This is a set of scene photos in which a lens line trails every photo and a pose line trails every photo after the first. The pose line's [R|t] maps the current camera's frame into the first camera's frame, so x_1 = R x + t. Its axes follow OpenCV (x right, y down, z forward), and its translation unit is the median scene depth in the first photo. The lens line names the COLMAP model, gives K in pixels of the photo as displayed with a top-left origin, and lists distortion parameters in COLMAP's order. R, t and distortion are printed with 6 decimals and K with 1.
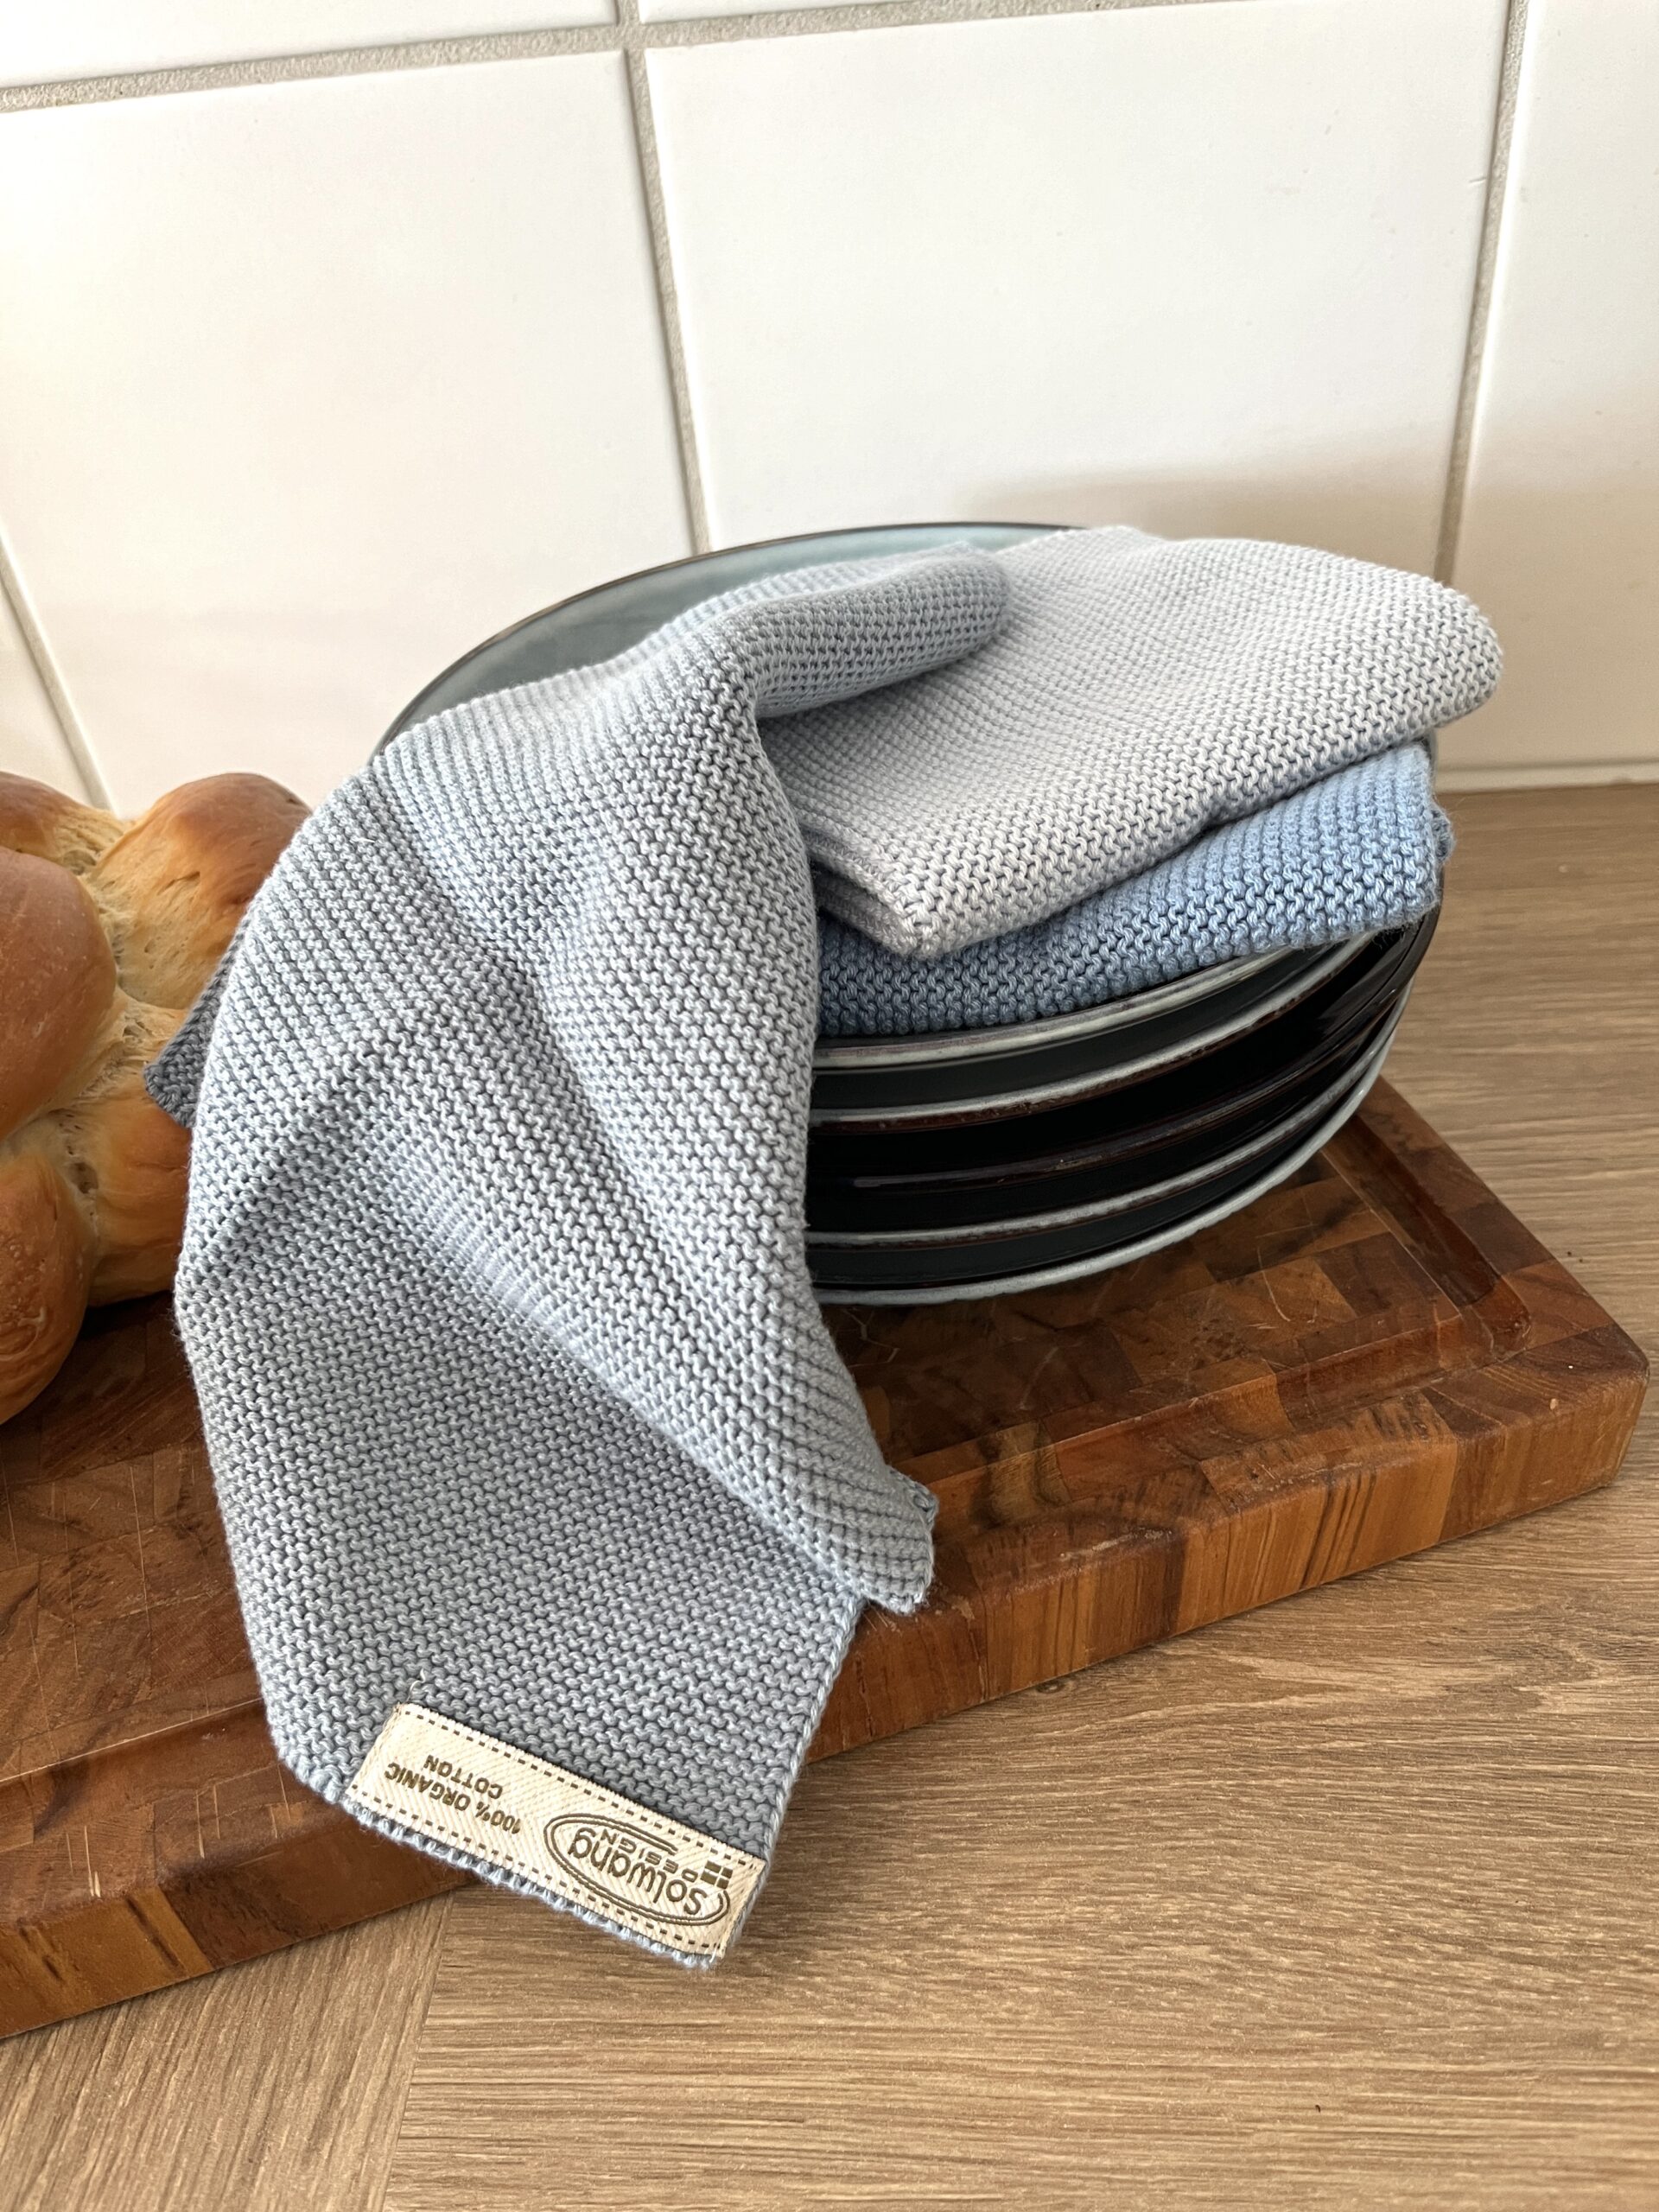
lens RADIAL K [[1635.9, 0, 829.5], [0, 1635.9, 1106.0], [0, 0, 1]] dist [0.069735, -0.092397]
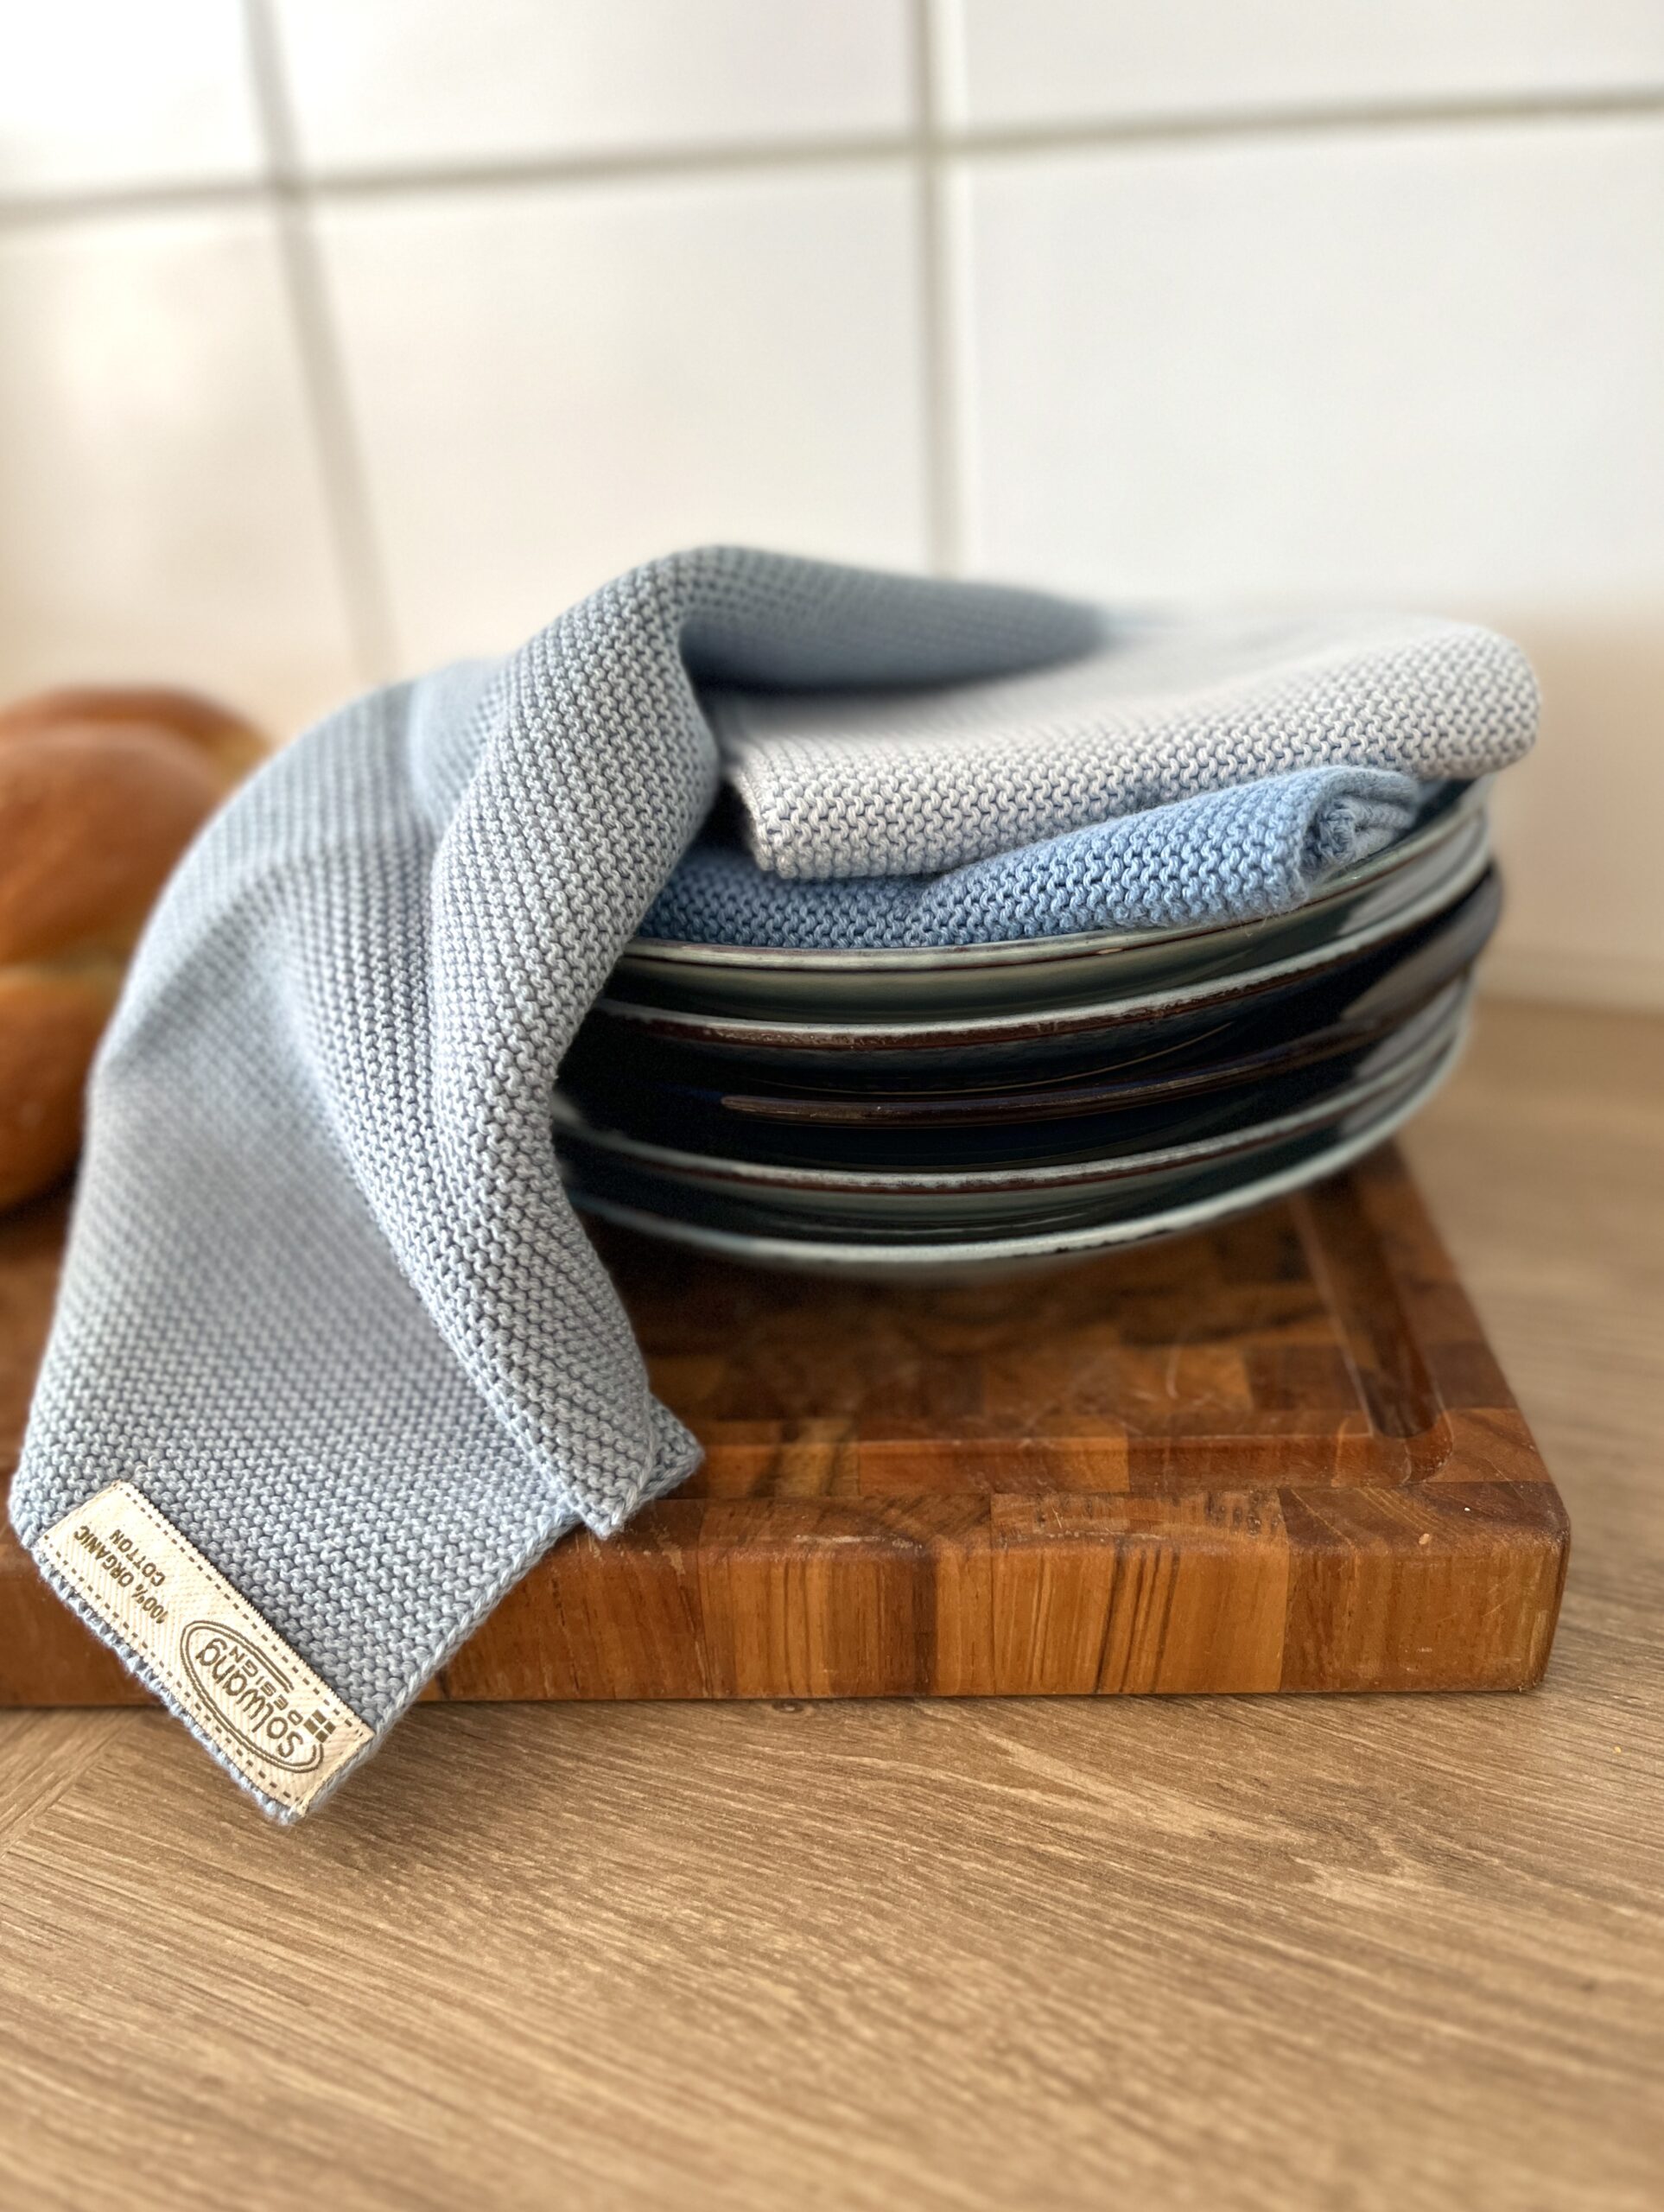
lens RADIAL K [[1711.2, 0, 827.5], [0, 1711.2, 1113.9], [0, 0, 1]] dist [0.064207, -0.082597]
pose [[0.935140, 0.189830, -0.299129, 0.433579], [-0.235634, 0.963767, -0.125024, 0.176690], [0.264557, 0.187399, 0.945987, 0.062971]]
